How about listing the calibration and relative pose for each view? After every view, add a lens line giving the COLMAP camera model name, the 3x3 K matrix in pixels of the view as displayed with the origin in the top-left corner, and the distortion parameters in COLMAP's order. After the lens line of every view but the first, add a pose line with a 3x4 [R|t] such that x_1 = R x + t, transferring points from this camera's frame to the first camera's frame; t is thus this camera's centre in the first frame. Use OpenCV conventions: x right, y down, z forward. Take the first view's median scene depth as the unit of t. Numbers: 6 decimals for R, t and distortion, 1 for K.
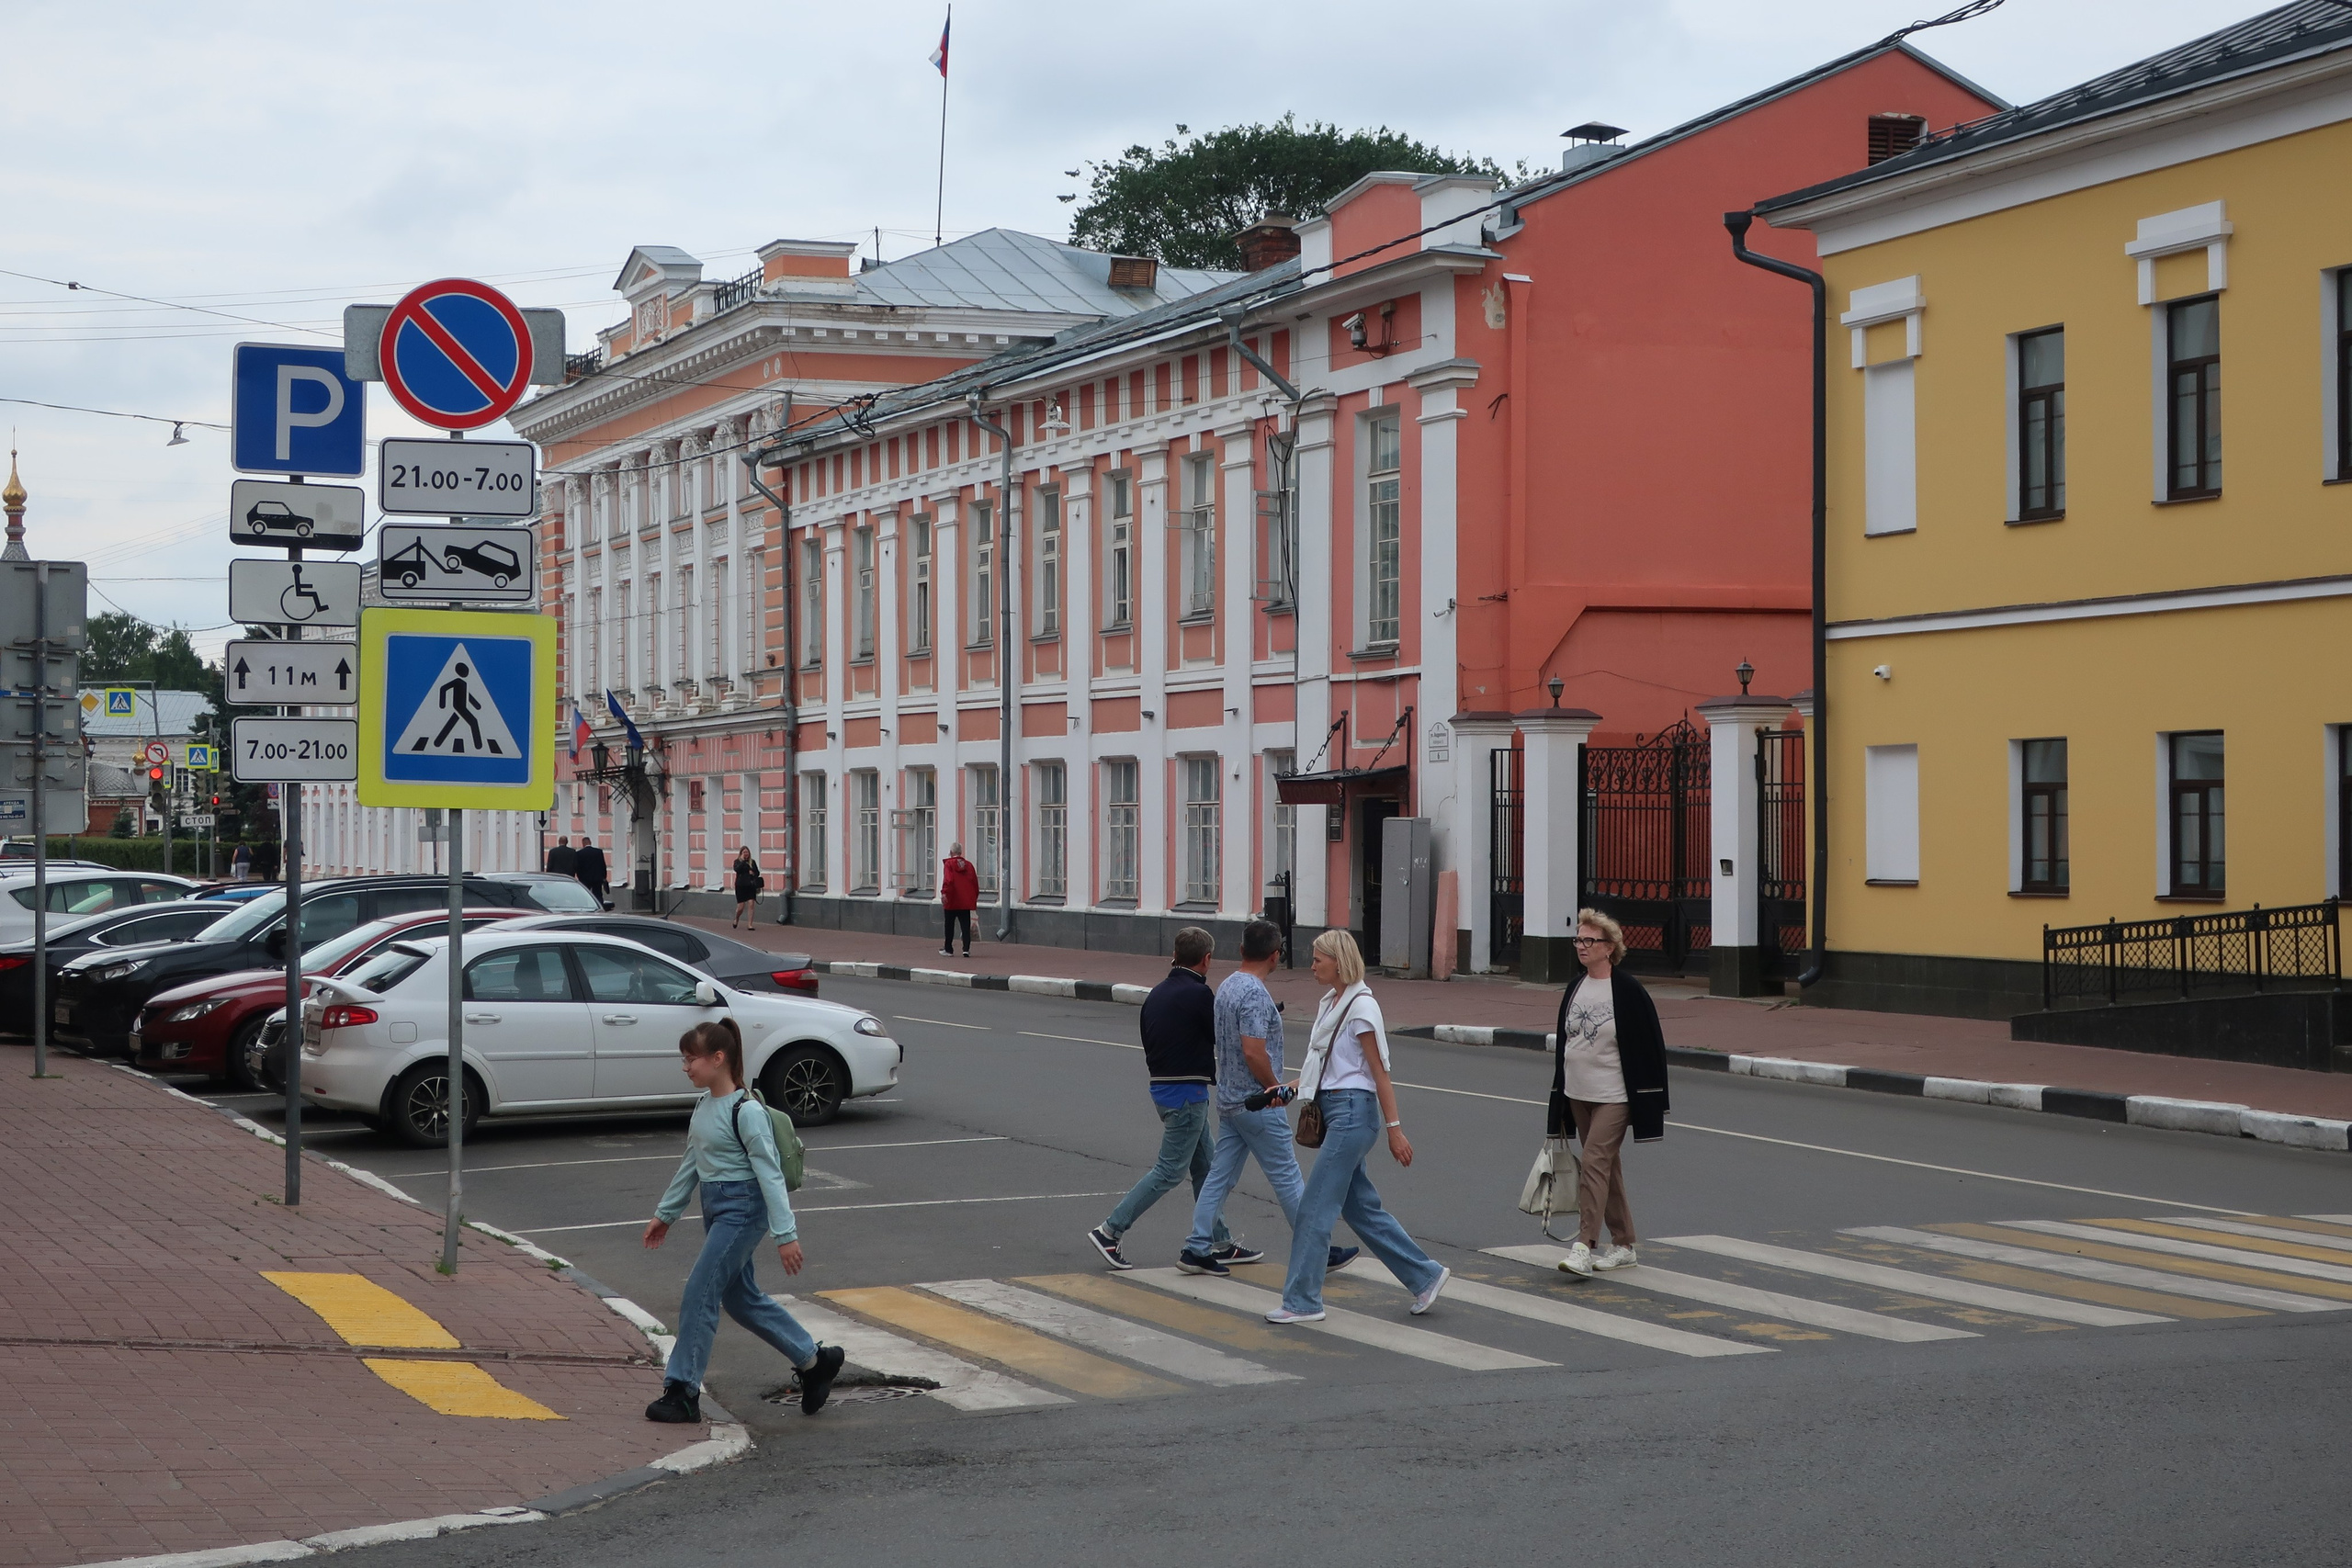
lens RADIAL K [[3952.6, 0, 1174.7], [0, 3952.6, 785.0], [0, 0, 1]] dist [-0.029289, 0.000000]
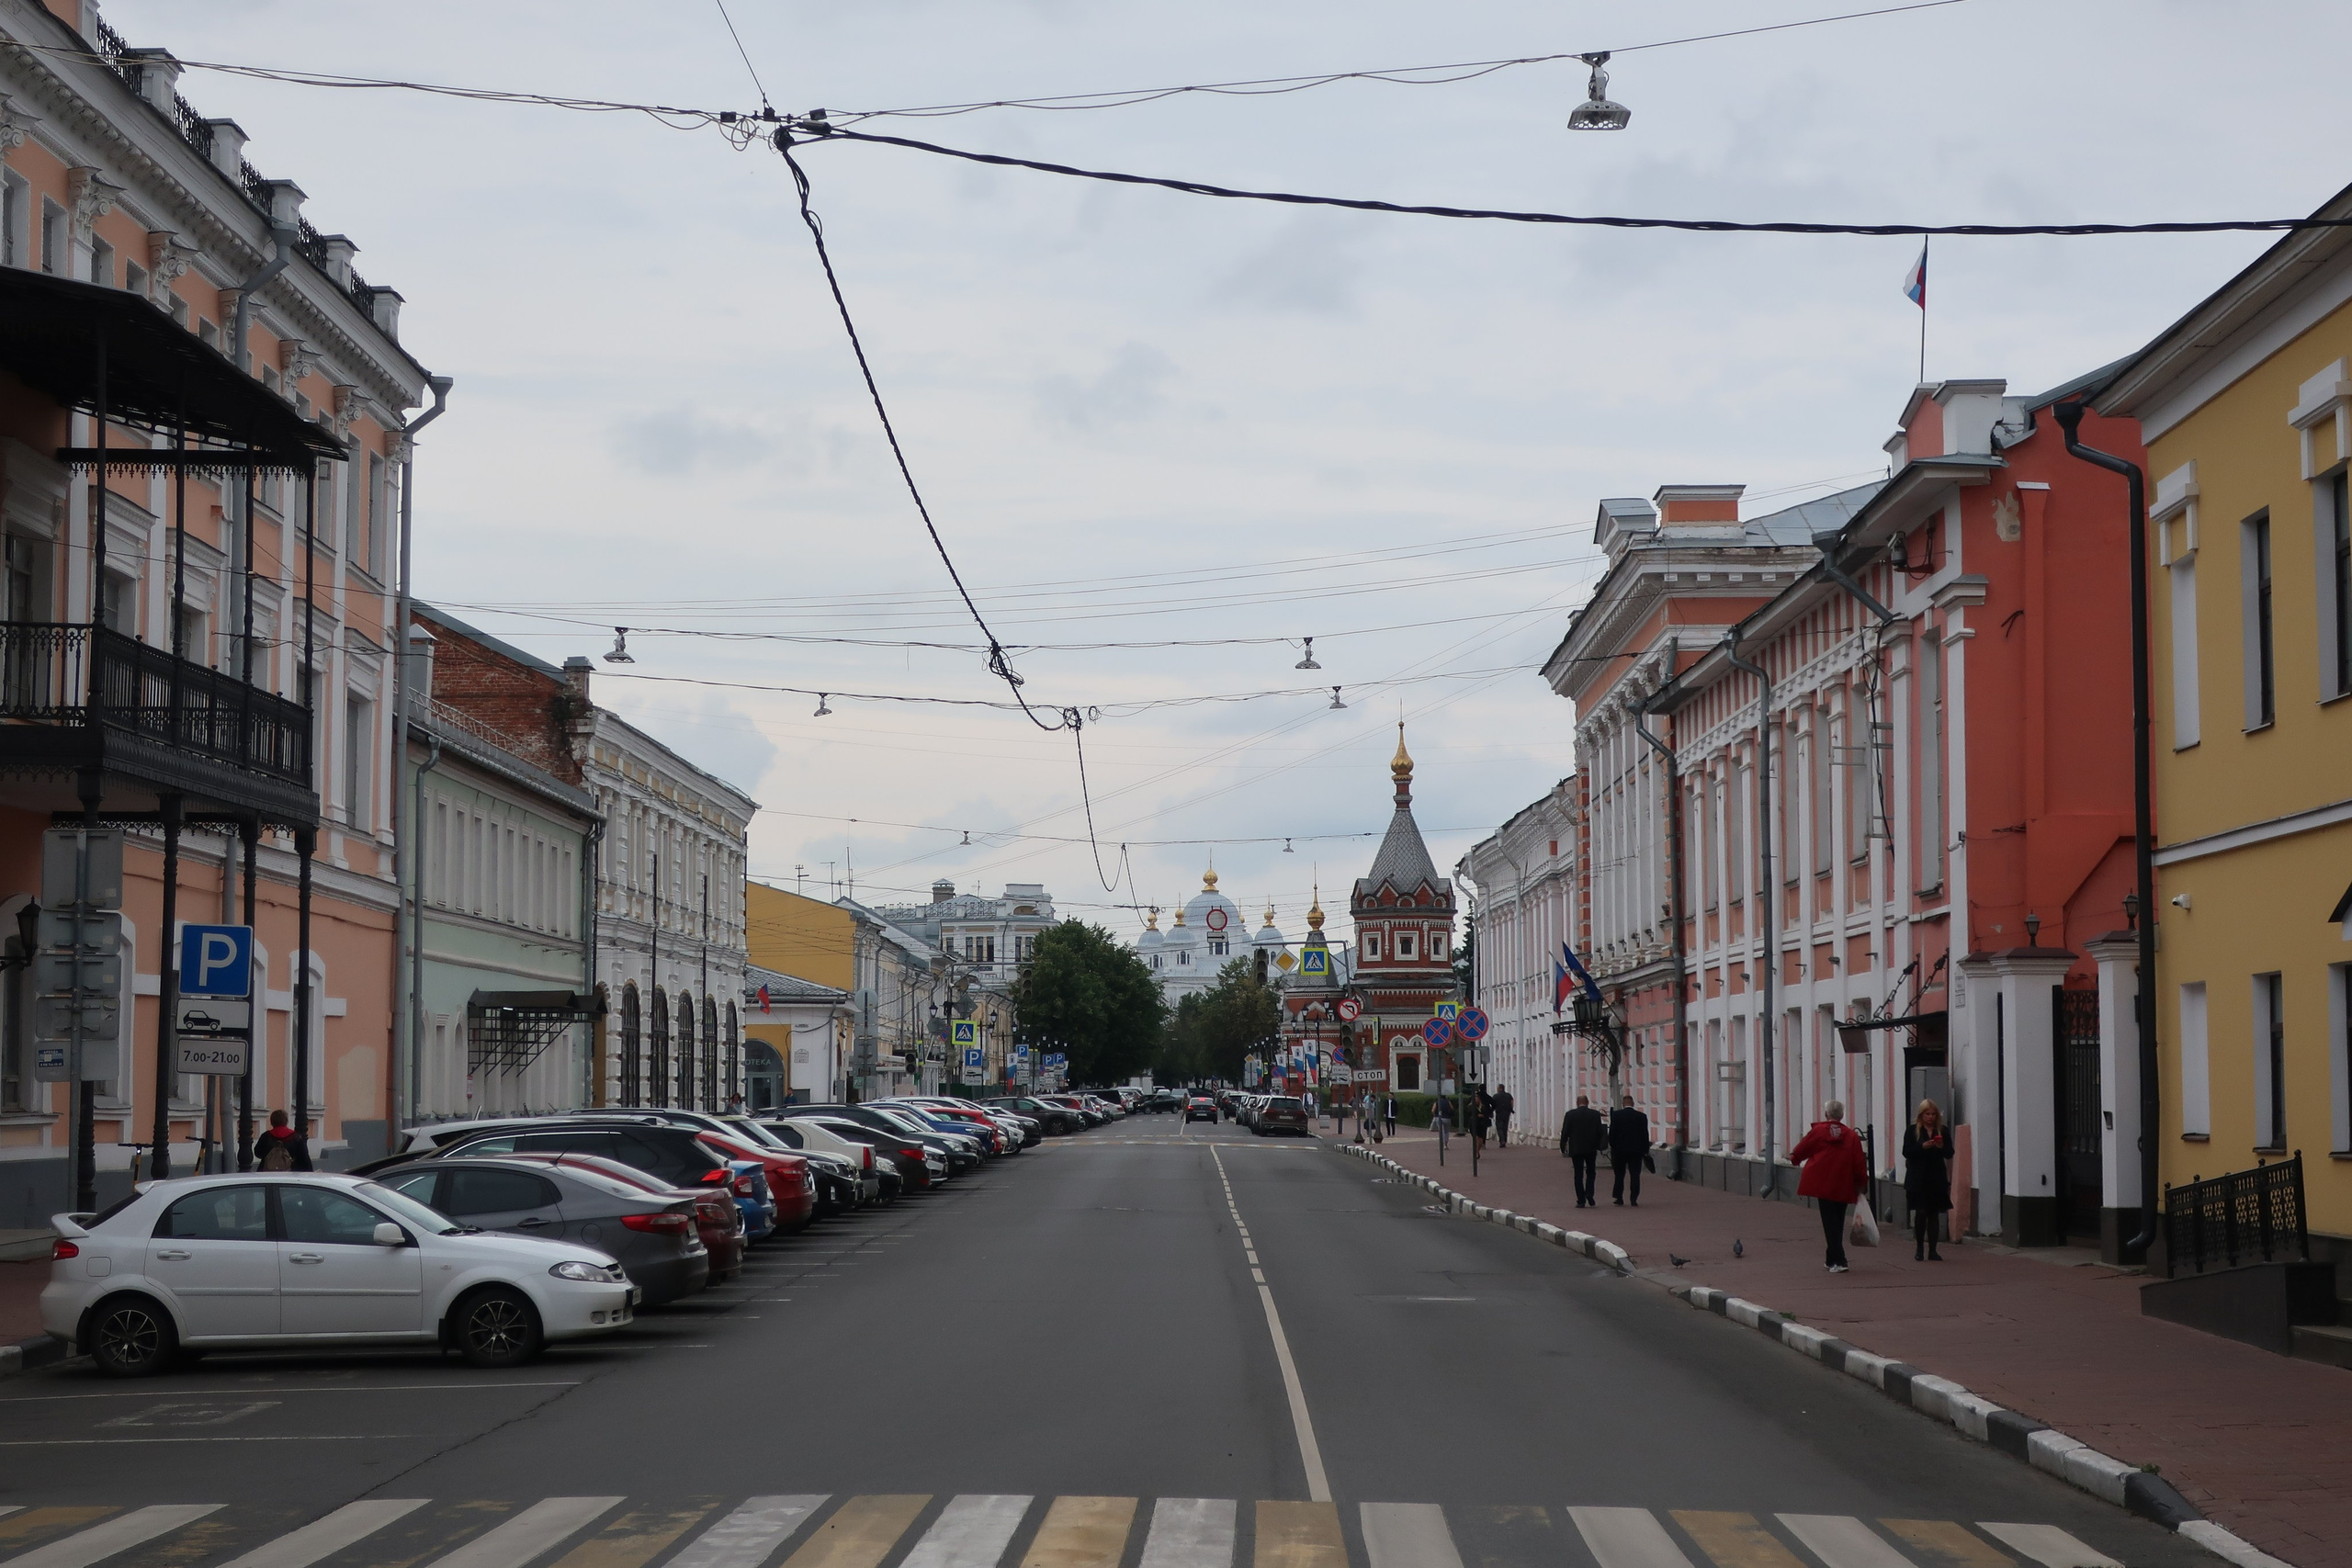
lens RADIAL K [[3952.6, 0, 1175.7], [0, 3952.6, 785.2], [0, 0, 1]] dist [-0.029289, 0.000000]
pose [[0.922399, -0.029285, -0.385127, 0.257602], [0.004154, 0.997816, -0.065926, 0.002563], [0.386217, 0.059211, 0.920506, 0.070088]]
